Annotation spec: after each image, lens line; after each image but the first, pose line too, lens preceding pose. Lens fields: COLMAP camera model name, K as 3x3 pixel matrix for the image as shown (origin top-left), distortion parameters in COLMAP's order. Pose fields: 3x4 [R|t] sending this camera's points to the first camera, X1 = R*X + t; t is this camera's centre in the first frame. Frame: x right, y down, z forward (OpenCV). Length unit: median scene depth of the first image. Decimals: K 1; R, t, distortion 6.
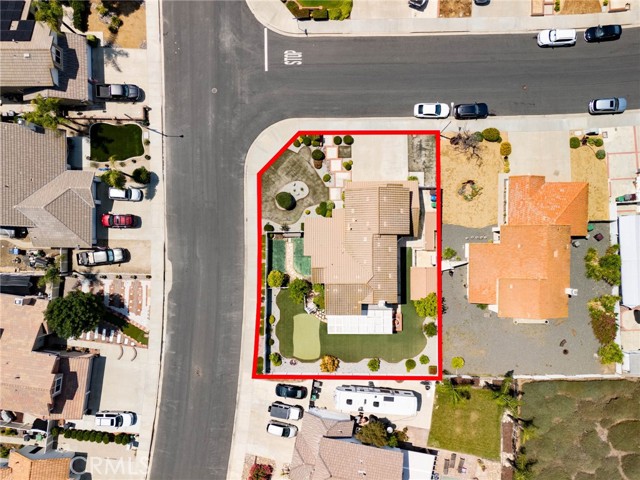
lens RADIAL K [[458.1, 0, 321.6], [0, 458.1, 244.0], [0, 0, 1]] dist [0.006690, -0.000340]
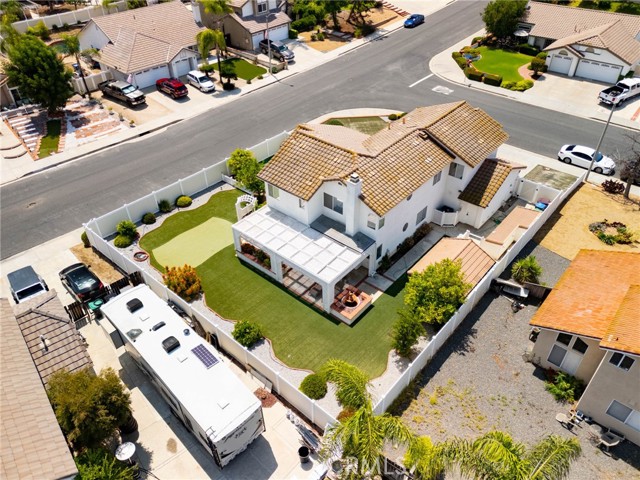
lens RADIAL K [[458.1, 0, 321.6], [0, 458.1, 244.0], [0, 0, 1]] dist [0.006690, -0.000340]
pose [[0.756113, 0.438412, -0.485889, 0.320821], [-0.653567, 0.467488, -0.595236, 0.415841], [-0.033811, 0.767627, 0.640005, 0.659012]]
